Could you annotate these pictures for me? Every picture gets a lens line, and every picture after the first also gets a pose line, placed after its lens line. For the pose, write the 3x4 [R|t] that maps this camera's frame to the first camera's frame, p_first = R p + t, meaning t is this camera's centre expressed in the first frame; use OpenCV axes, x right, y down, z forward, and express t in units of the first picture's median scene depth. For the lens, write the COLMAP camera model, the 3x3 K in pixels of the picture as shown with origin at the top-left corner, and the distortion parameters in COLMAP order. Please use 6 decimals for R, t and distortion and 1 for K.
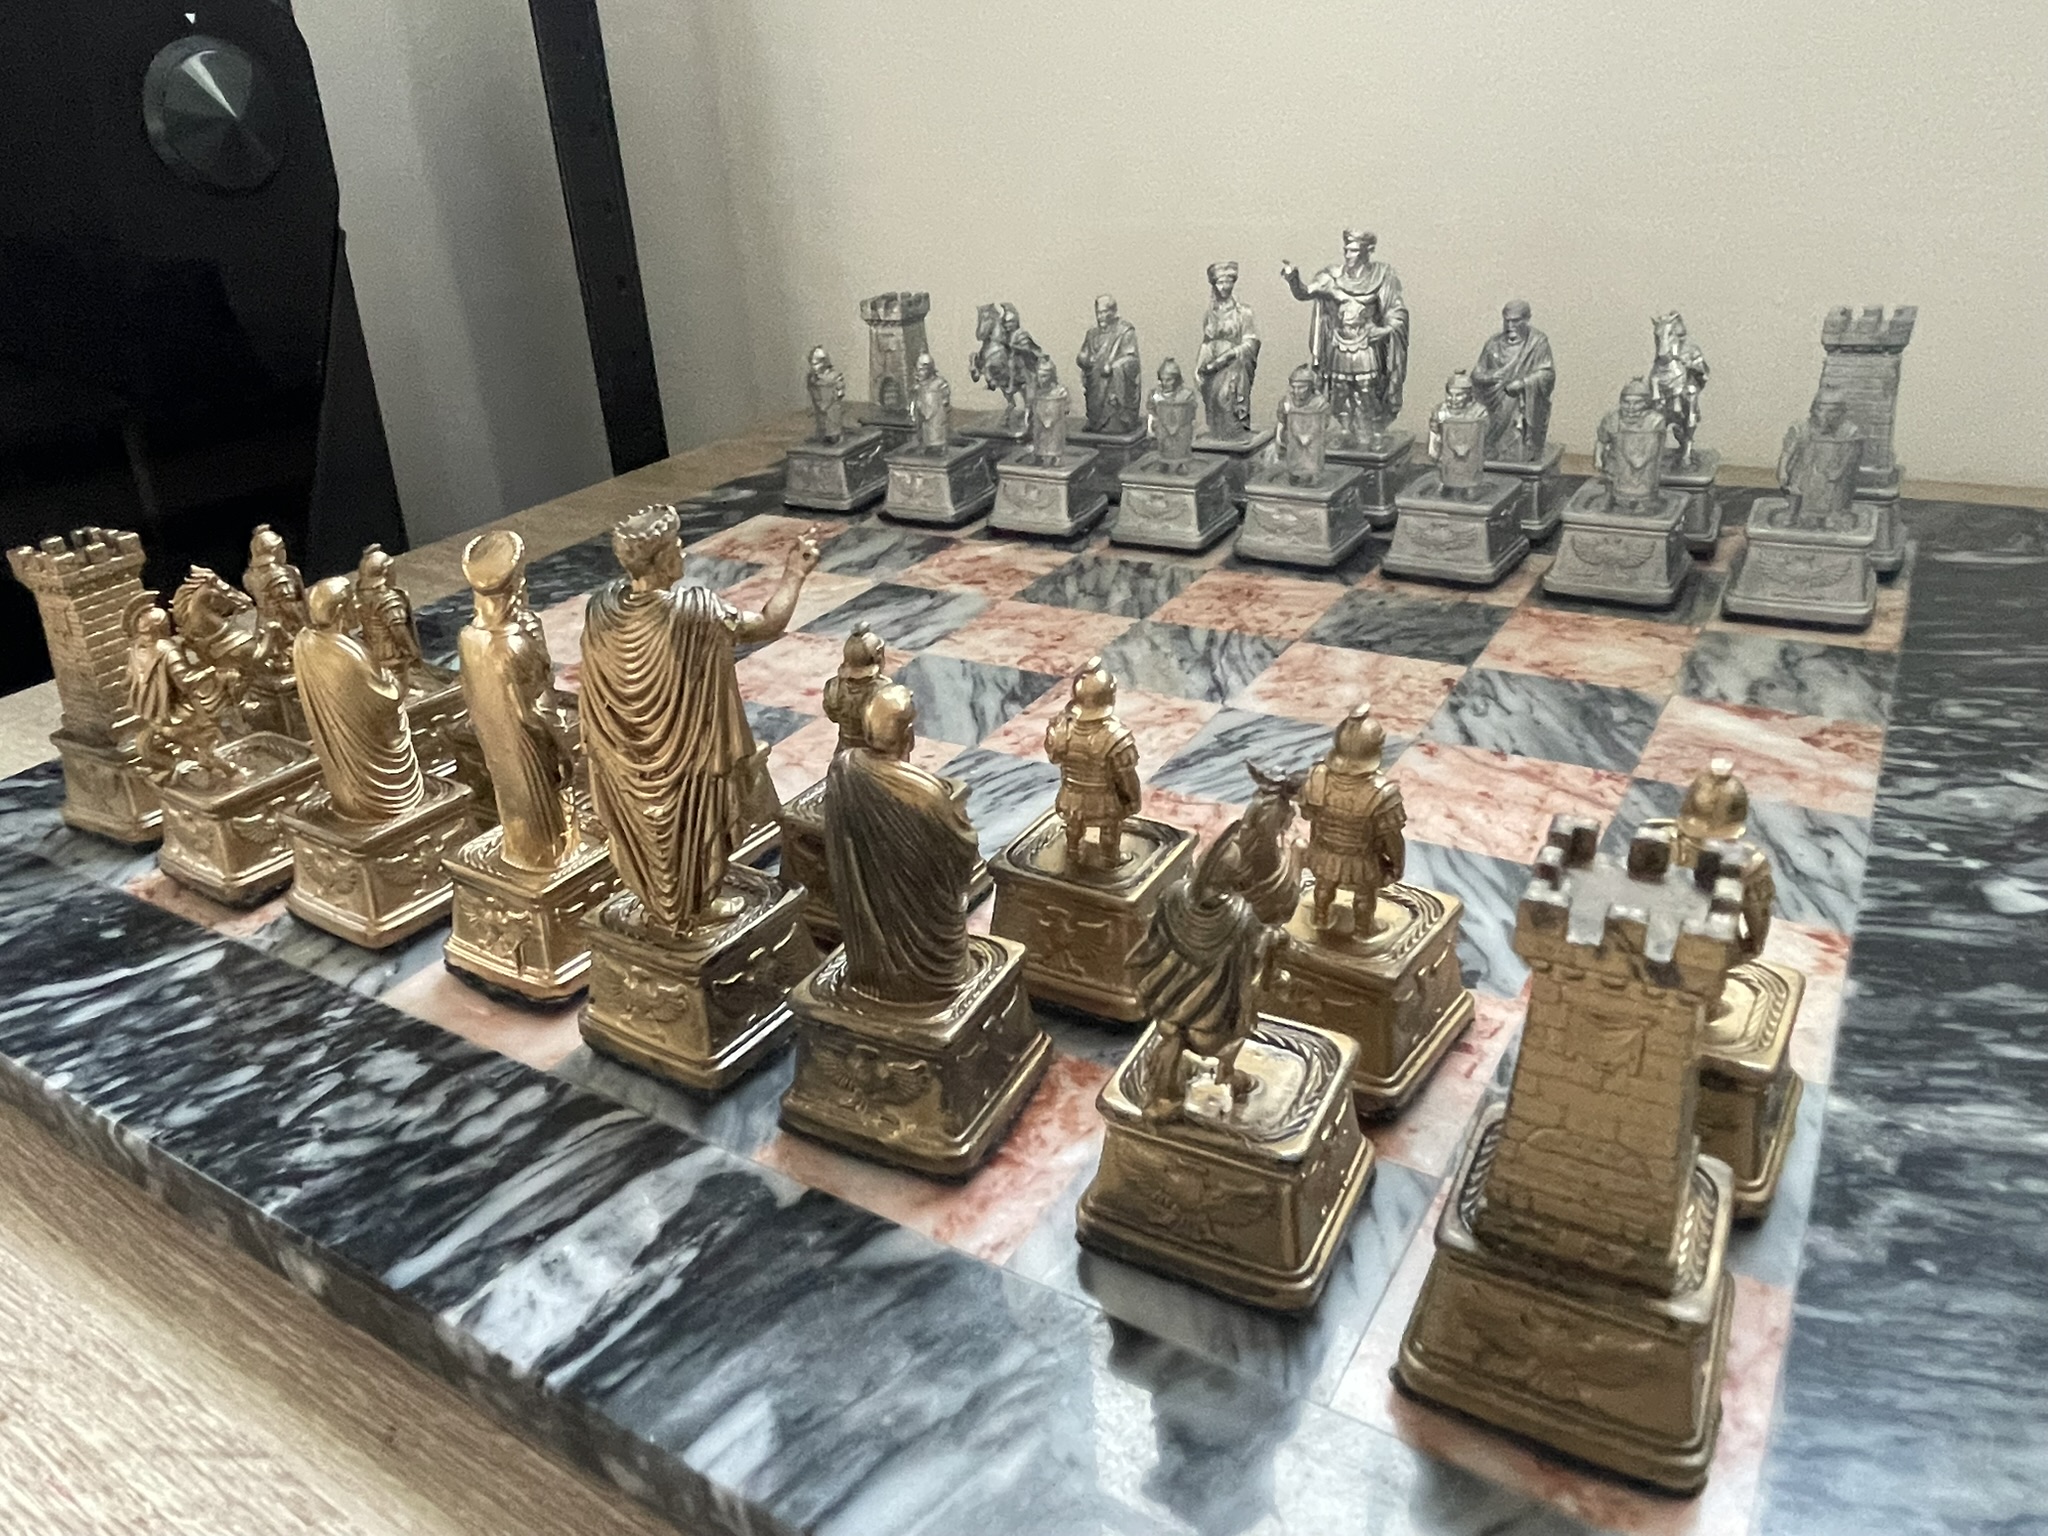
lens RADIAL K [[1424.9, 0, 941.6], [0, 1424.9, 752.8], [0, 0, 1]] dist [-0.001956, -0.003959]
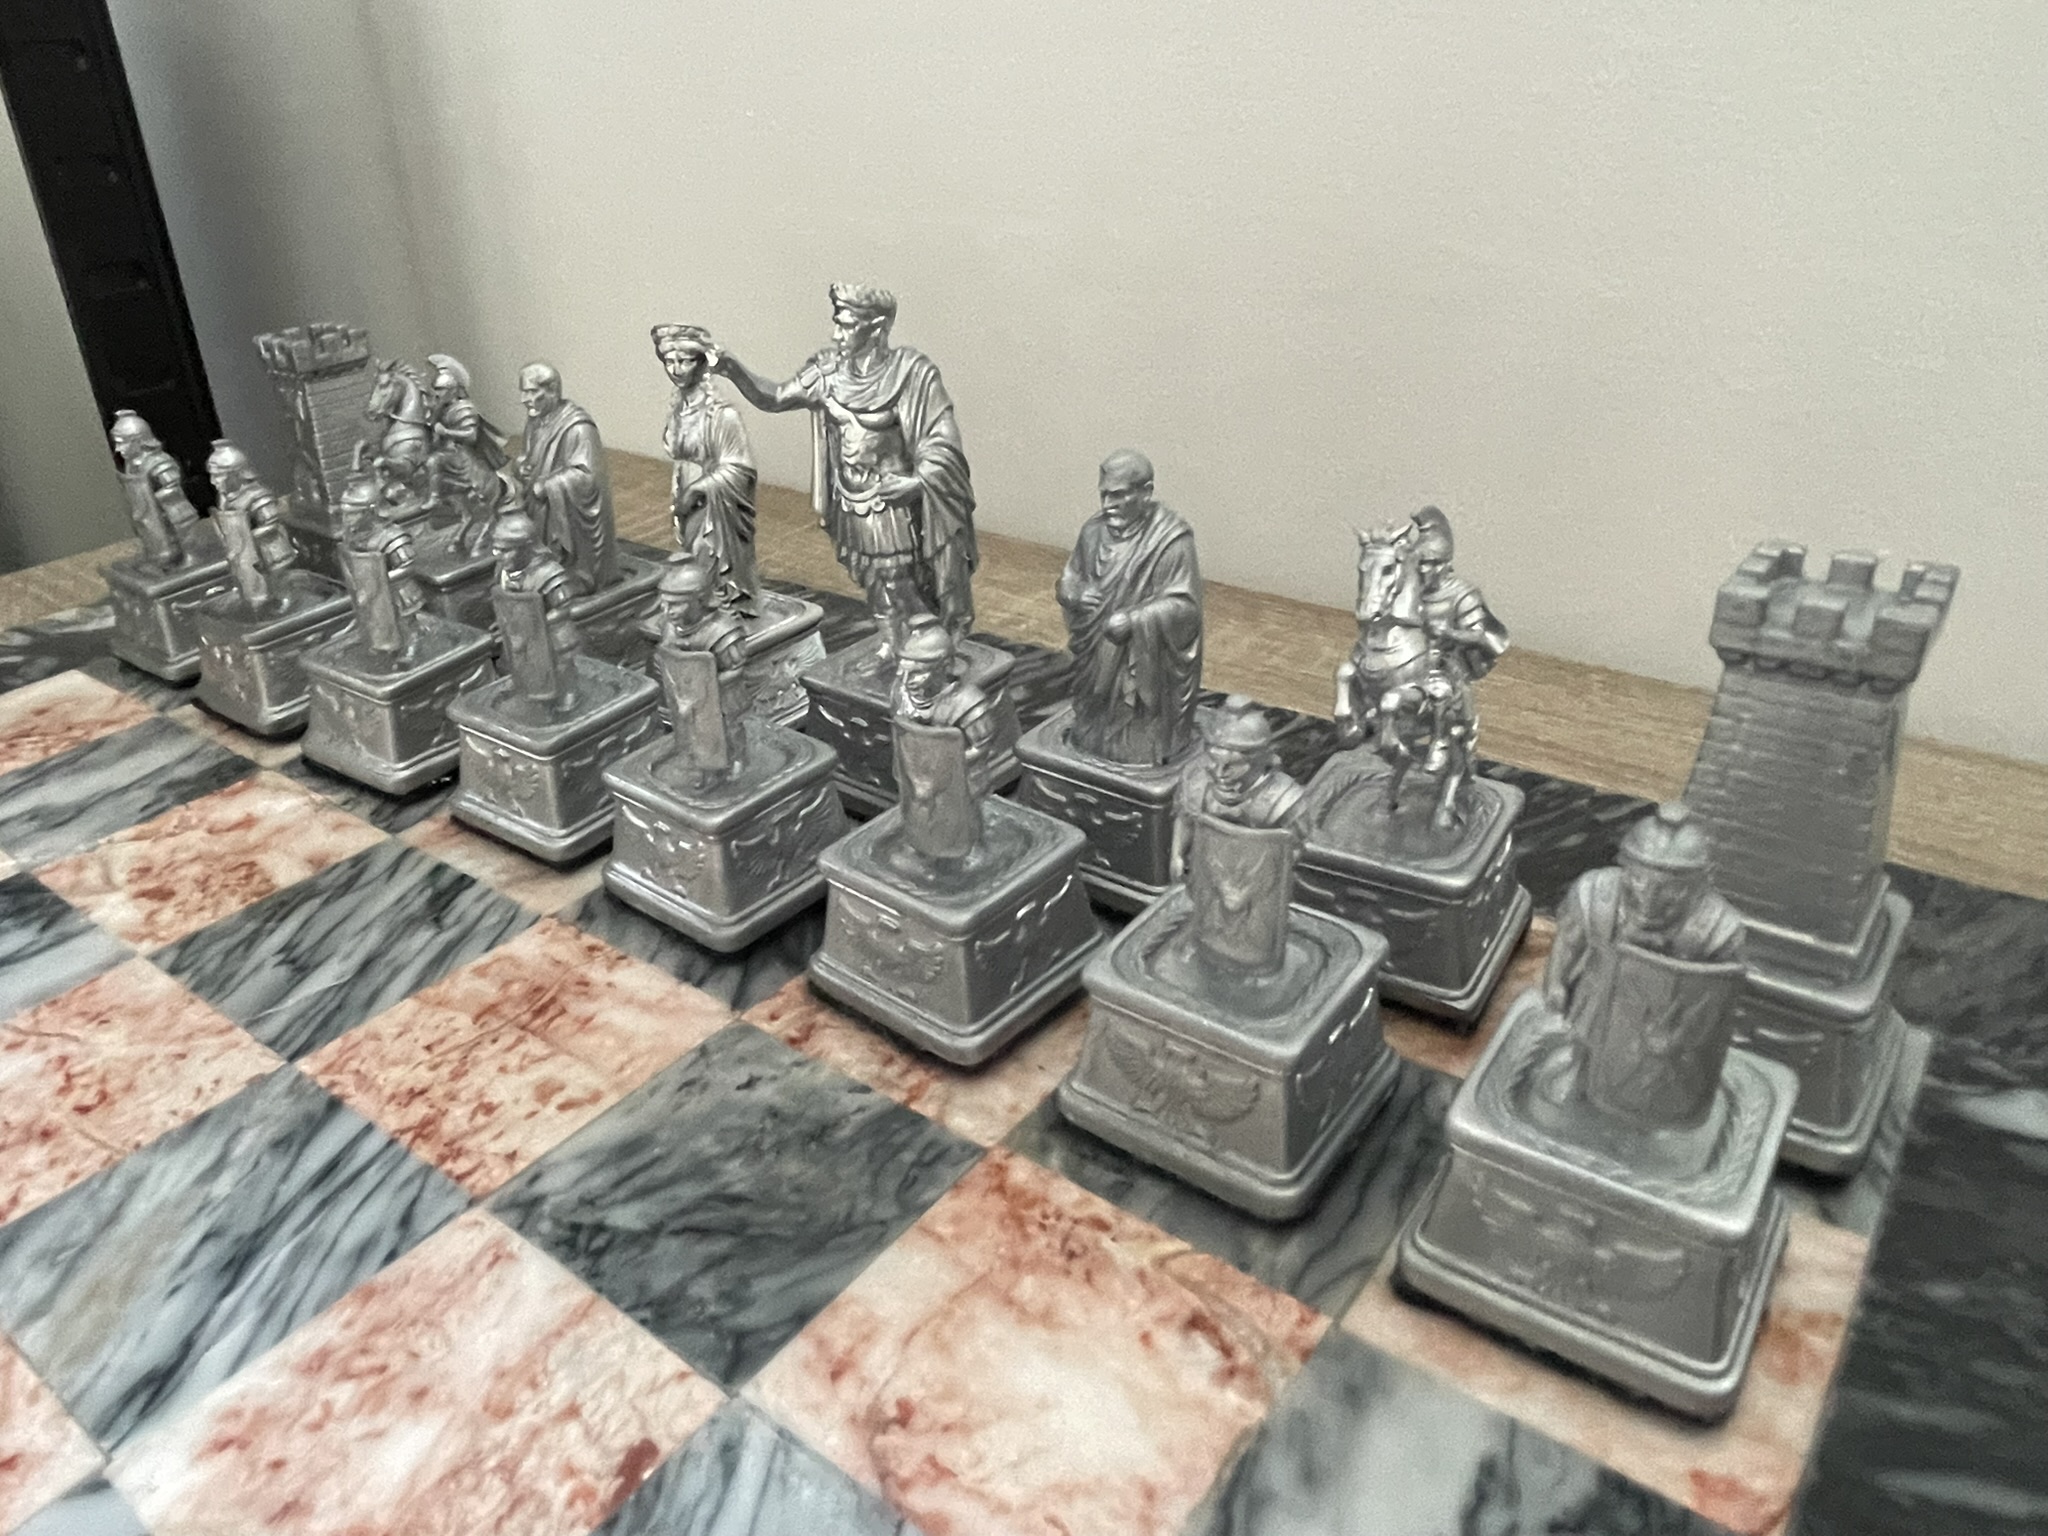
lens RADIAL K [[1424.9, 0, 917.3], [0, 1424.9, 767.2], [0, 0, 1]] dist [-0.001956, -0.003959]
pose [[0.994528, 0.072869, -0.074867, 0.430057], [-0.069671, 0.996578, 0.044481, -0.259246], [0.077852, -0.039022, 0.996201, 0.576777]]
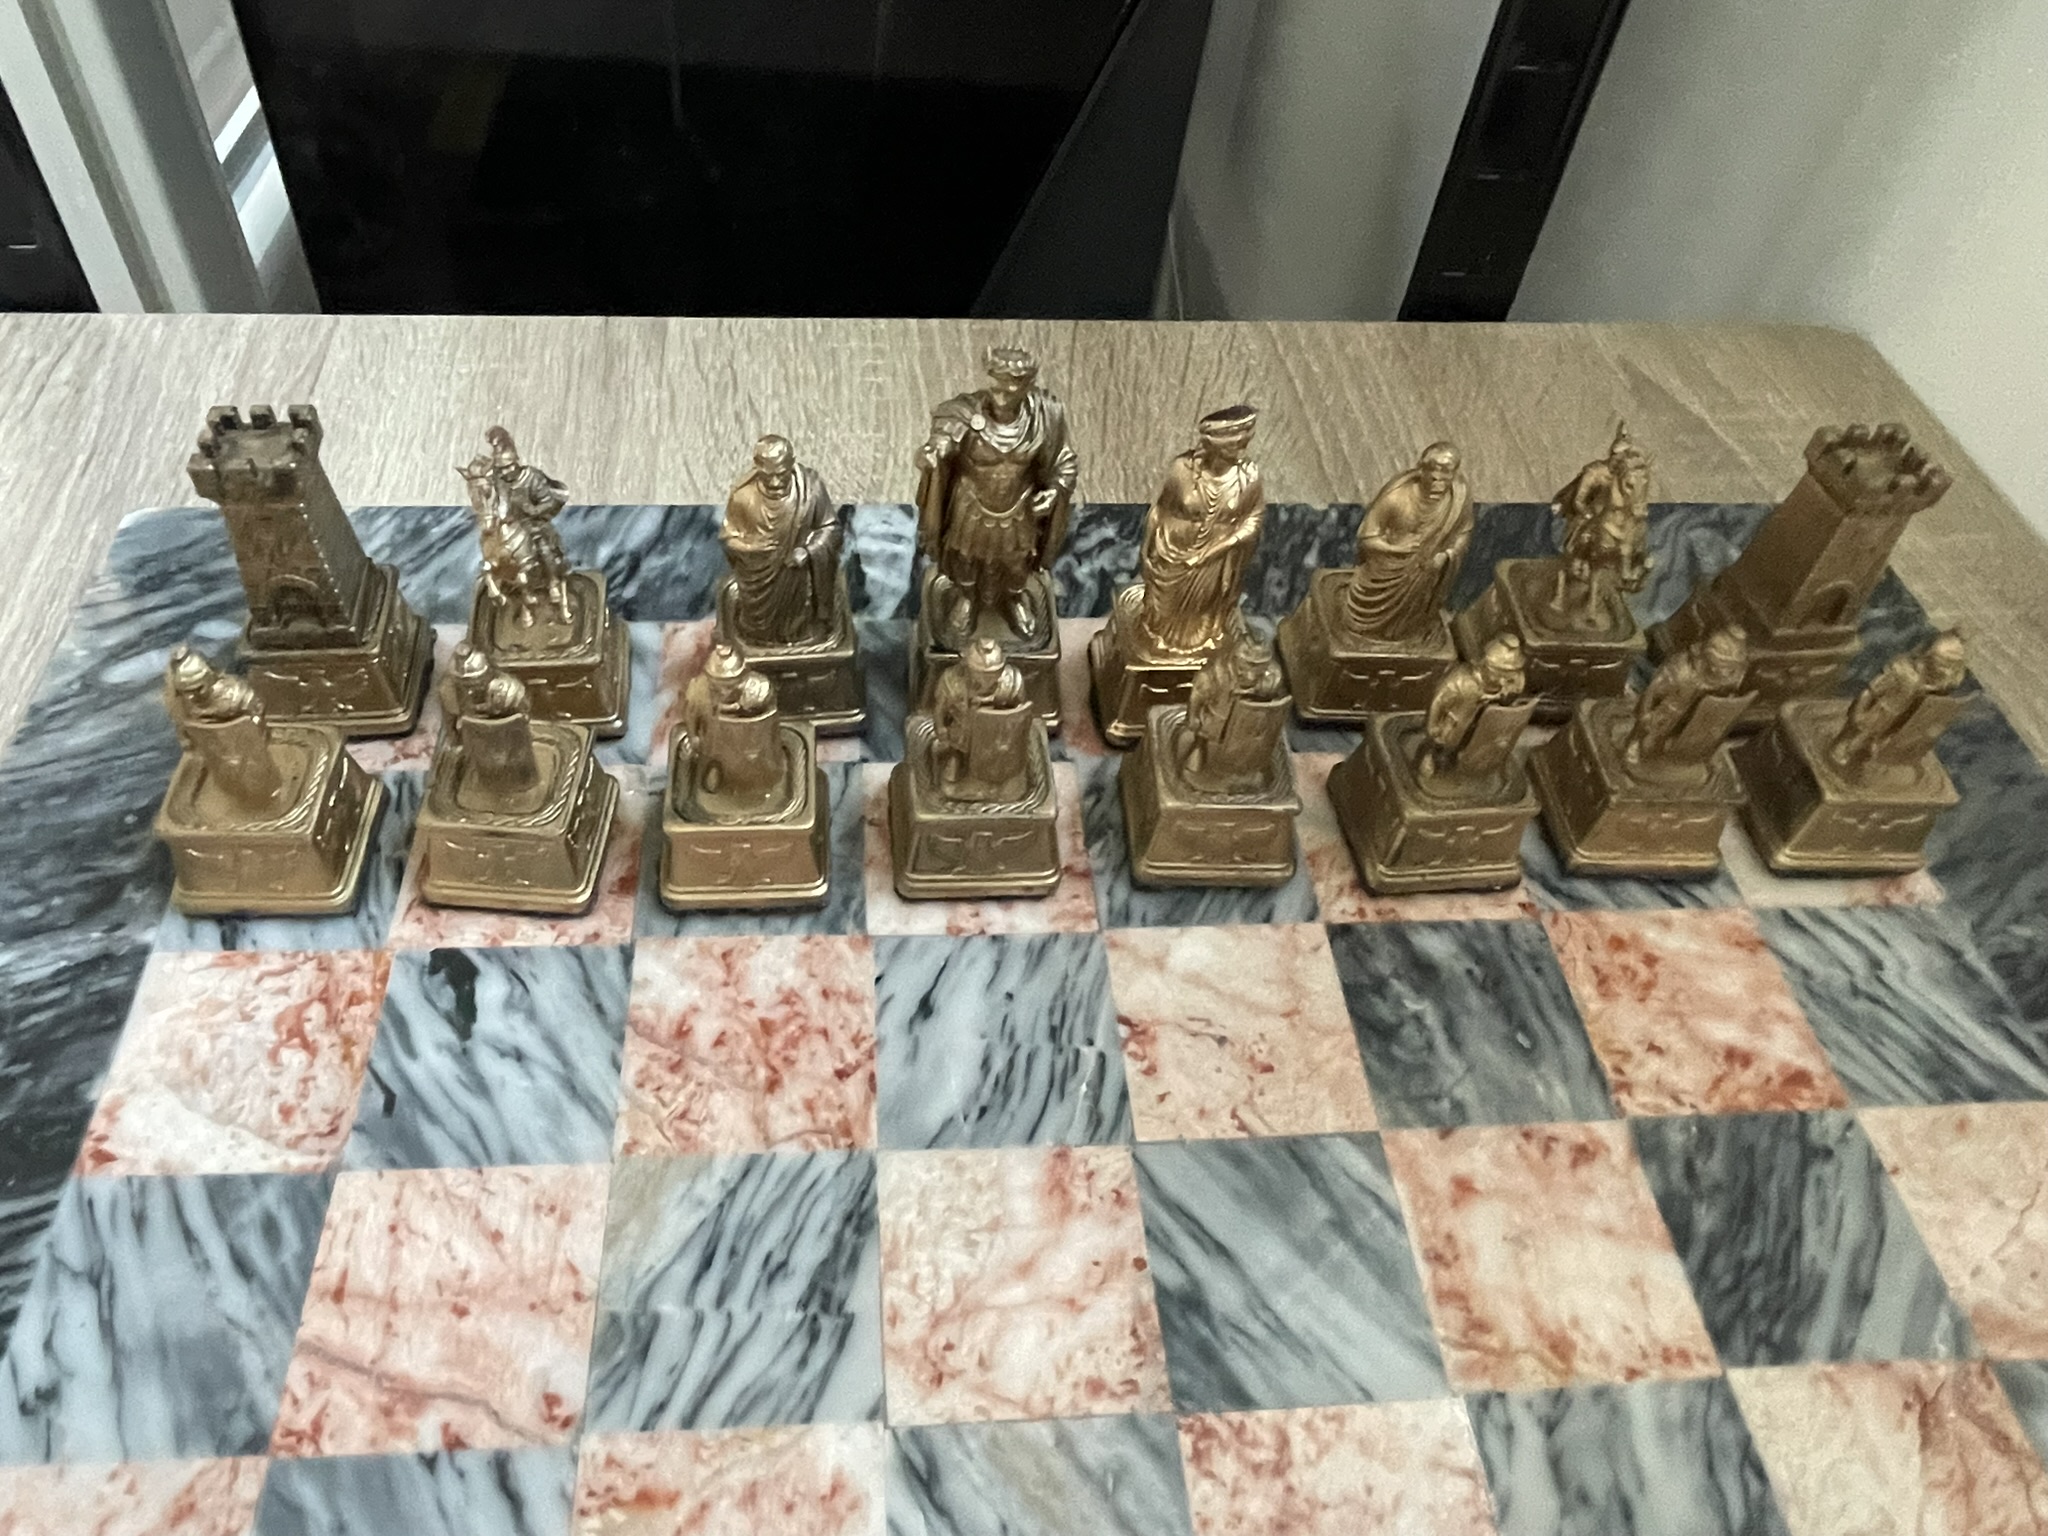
lens RADIAL K [[1424.9, 0, 959.5], [0, 1424.9, 760.8], [0, 0, 1]] dist [-0.001956, -0.003959]
pose [[-0.795384, 0.480784, -0.369068, 0.250503], [-0.252468, 0.290769, 0.922883, -0.669321], [0.551021, 0.827224, -0.109890, 0.800153]]
